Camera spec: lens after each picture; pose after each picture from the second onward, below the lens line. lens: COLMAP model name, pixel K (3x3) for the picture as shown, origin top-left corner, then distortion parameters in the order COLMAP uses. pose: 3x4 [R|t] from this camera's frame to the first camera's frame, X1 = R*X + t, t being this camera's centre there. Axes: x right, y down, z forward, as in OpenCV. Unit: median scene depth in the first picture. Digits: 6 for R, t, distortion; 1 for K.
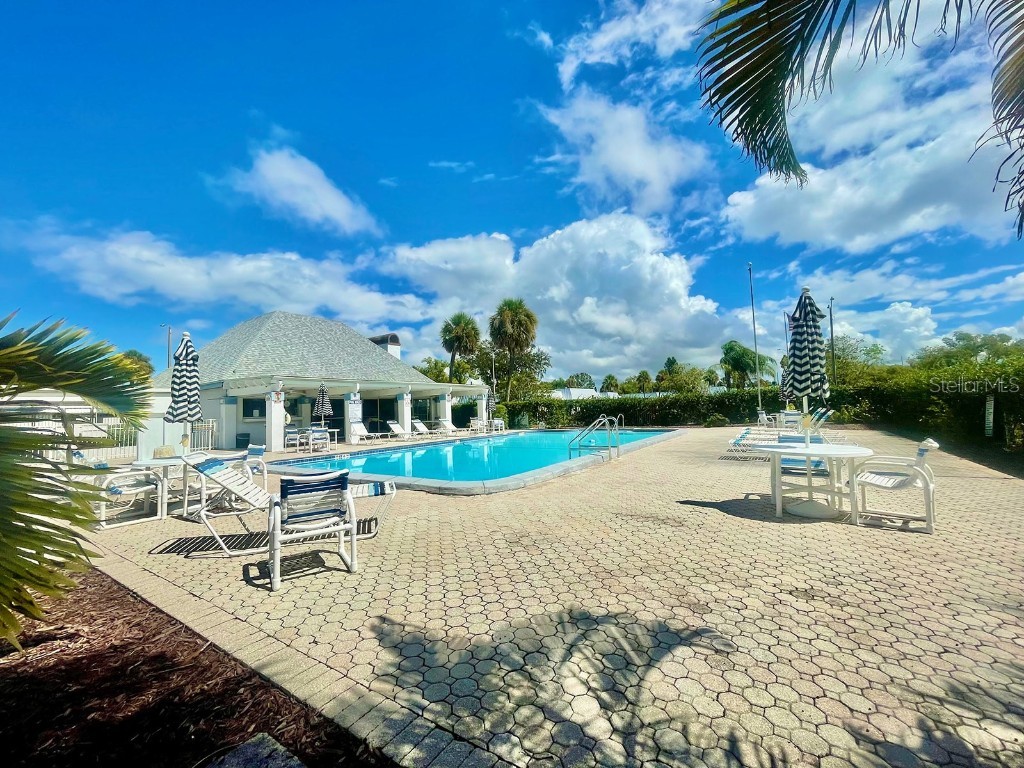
lens RADIAL K [[415.0, 0, 515.9], [0, 415.0, 383.9], [0, 0, 1]] dist [-0.001115, 0.000137]
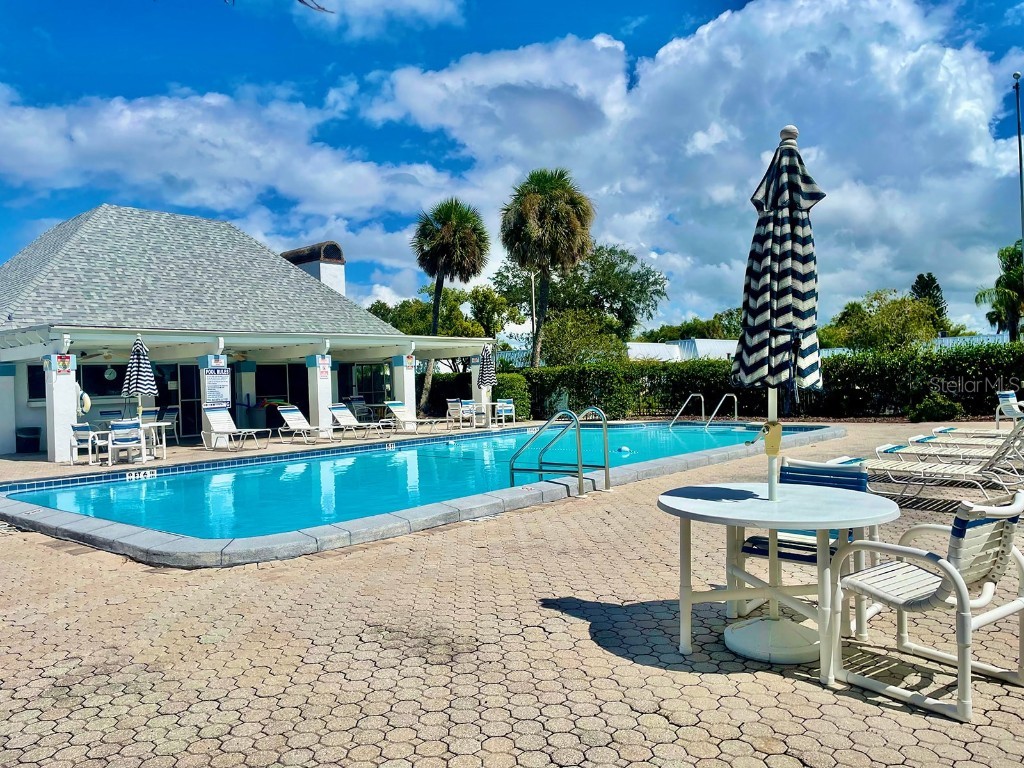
lens RADIAL K [[760.8, 0, 555.6], [0, 760.8, 381.9], [0, 0, 1]] dist [0.185523, -0.222485]
pose [[0.989986, 0.001013, -0.141164, 0.159217], [0.008985, 0.997495, 0.070168, -0.008243], [0.140882, -0.070734, 0.987496, 0.042795]]
